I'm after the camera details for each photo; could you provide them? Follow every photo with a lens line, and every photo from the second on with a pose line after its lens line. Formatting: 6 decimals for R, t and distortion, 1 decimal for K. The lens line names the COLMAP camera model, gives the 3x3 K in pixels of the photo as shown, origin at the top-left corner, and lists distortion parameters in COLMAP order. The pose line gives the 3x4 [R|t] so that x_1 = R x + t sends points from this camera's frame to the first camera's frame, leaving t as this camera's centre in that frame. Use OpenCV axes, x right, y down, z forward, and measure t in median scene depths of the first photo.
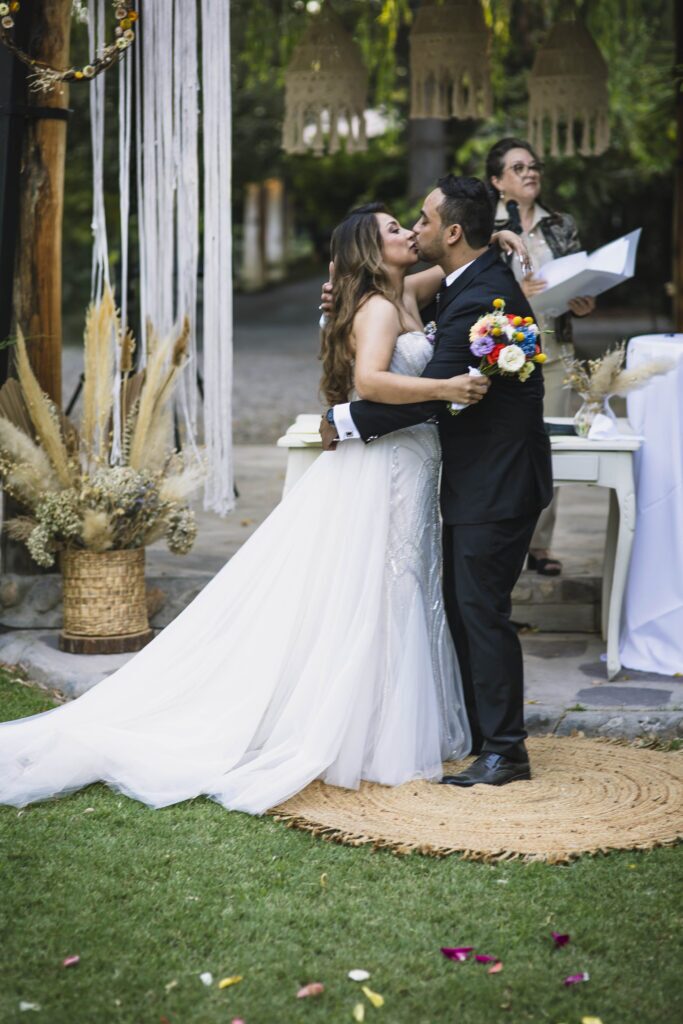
lens RADIAL K [[2320.8, 0, 349.3], [0, 2320.8, 507.6], [0, 0, 1]] dist [-0.031402, 0.000000]
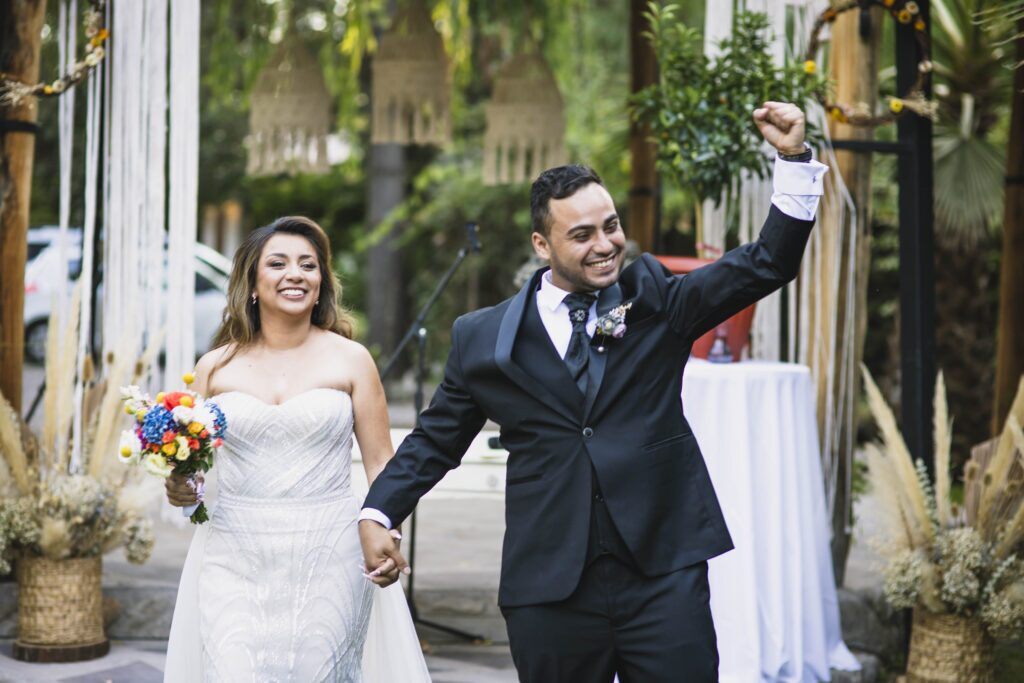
lens RADIAL K [[2320.8, 0, 509.8], [0, 2320.8, 341.8], [0, 0, 1]] dist [-0.031402, 0.000000]
pose [[0.995964, 0.018399, 0.087851, -0.002272], [-0.011020, 0.996425, -0.083755, 0.006698], [-0.089078, 0.082449, 0.992606, -0.019465]]
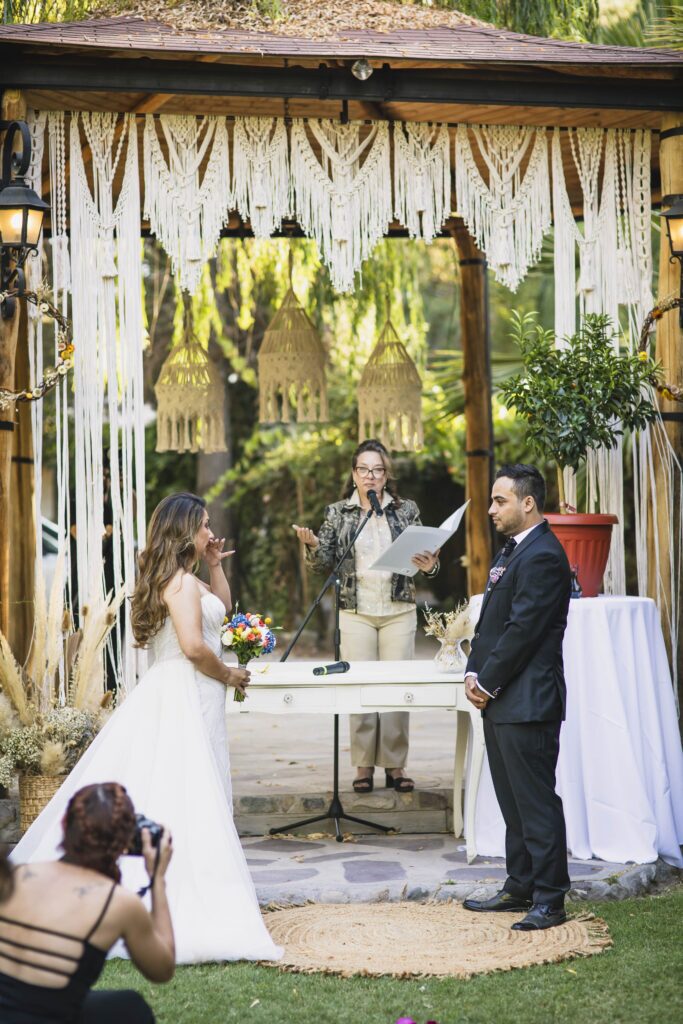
lens RADIAL K [[2320.8, 0, 341.8], [0, 2320.8, 515.7], [0, 0, 1]] dist [-0.031402, 0.000000]
pose [[0.993742, -0.014552, 0.110748, -0.087067], [0.027483, 0.992852, -0.116142, 0.028111], [-0.108266, 0.118459, 0.987039, -0.247273]]
